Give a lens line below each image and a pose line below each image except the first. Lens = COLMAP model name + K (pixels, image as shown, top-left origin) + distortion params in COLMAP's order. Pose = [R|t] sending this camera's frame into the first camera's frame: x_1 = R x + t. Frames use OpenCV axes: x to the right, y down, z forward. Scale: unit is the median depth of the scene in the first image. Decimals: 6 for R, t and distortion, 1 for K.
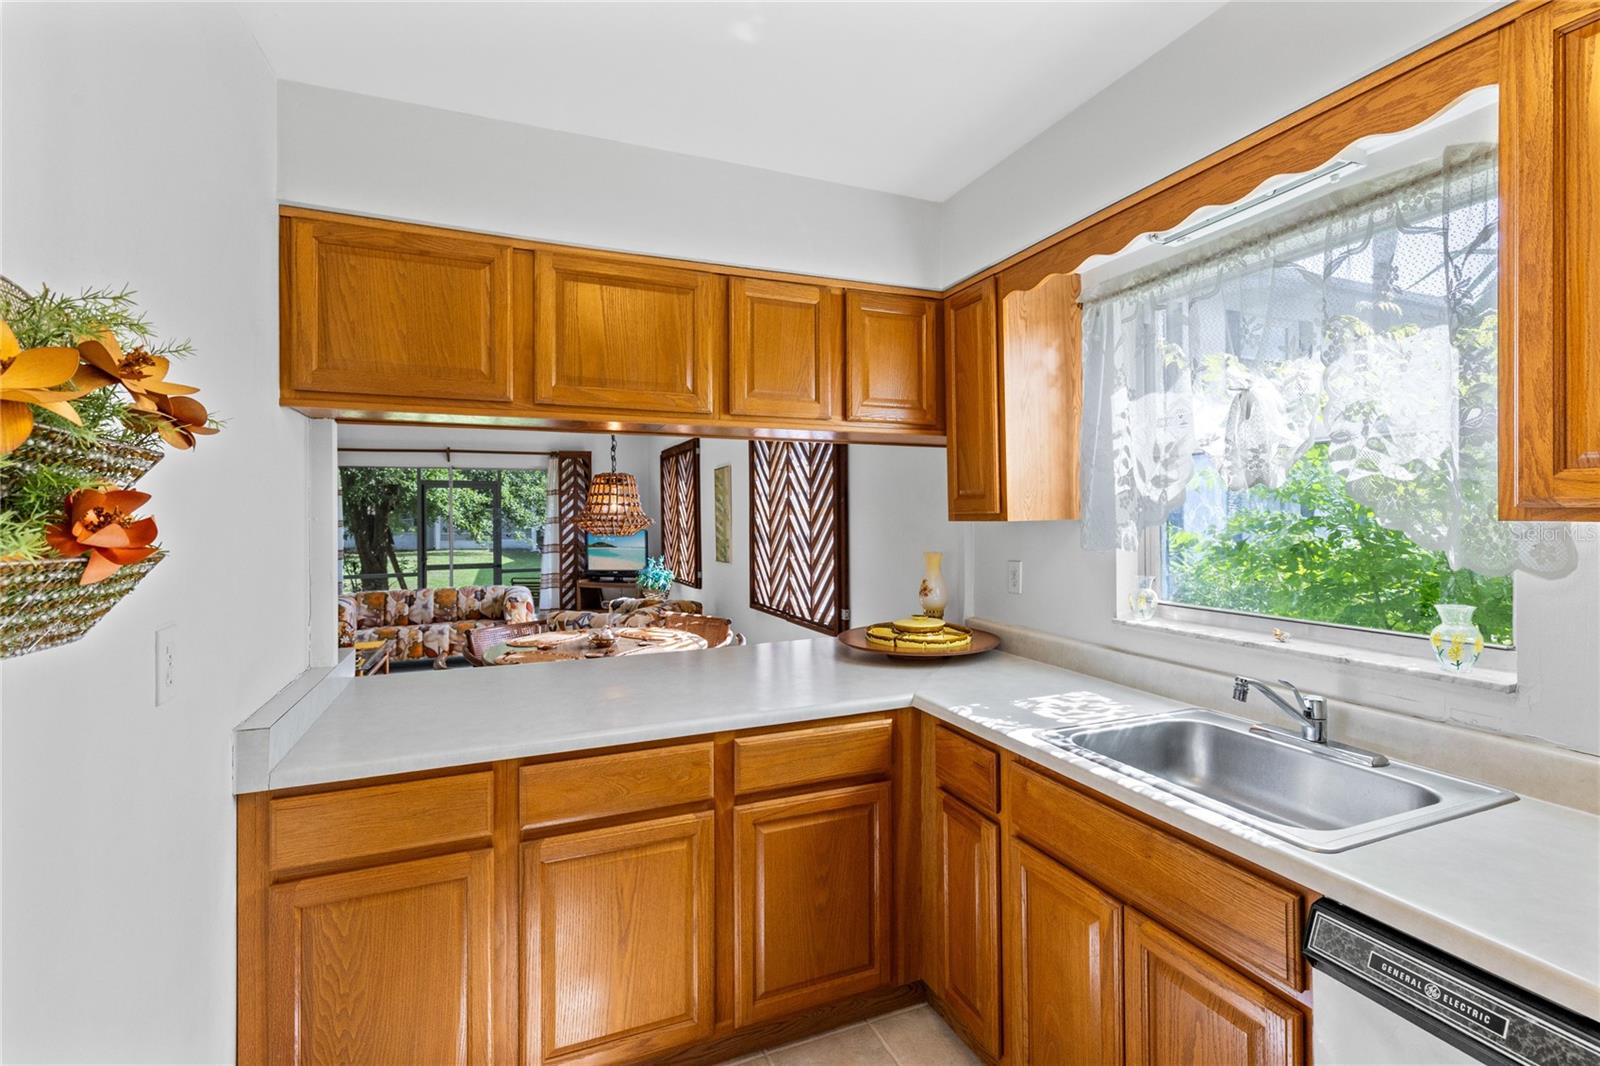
lens RADIAL K [[718.5, 0, 803.0], [0, 718.5, 513.6], [0, 0, 1]] dist [0.002296, -0.000947]
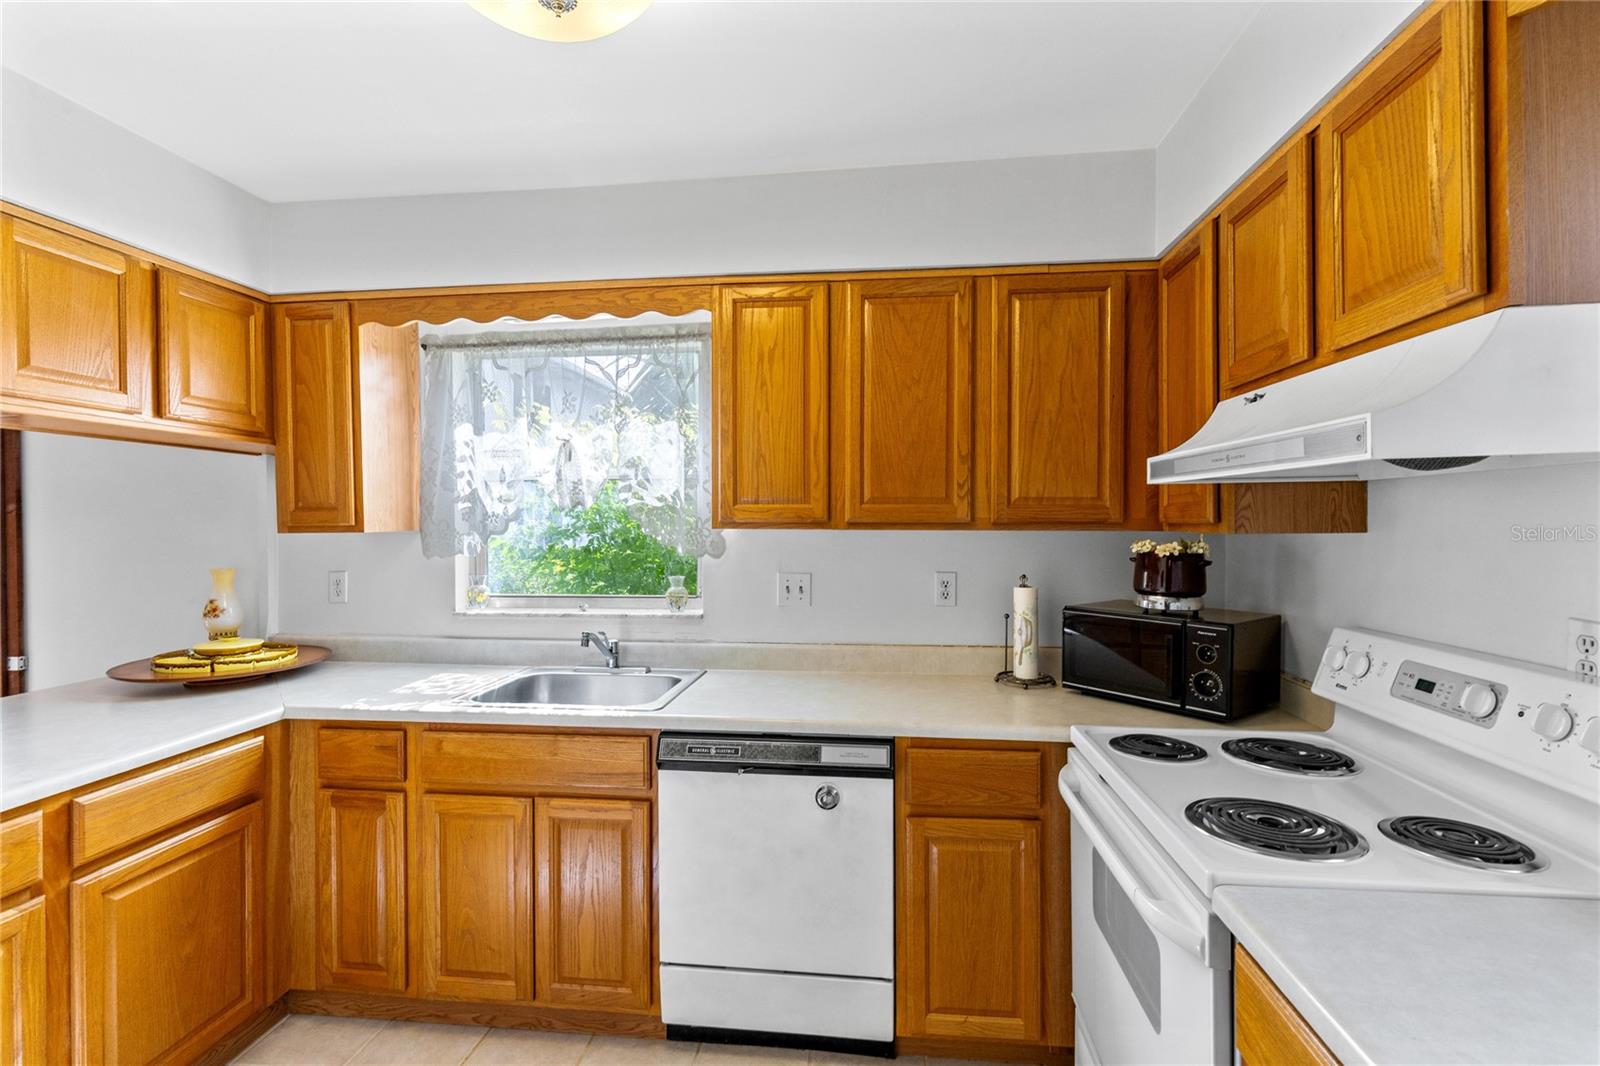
lens RADIAL K [[722.1, 0, 800.0], [0, 722.1, 533.0], [0, 0, 1]] dist [-0.001580, -0.000492]
pose [[0.492769, -0.008585, 0.870118, -0.348672], [0.000798, 0.999955, 0.009414, 0.001672], [-0.870160, -0.003945, 0.492754, -0.110519]]
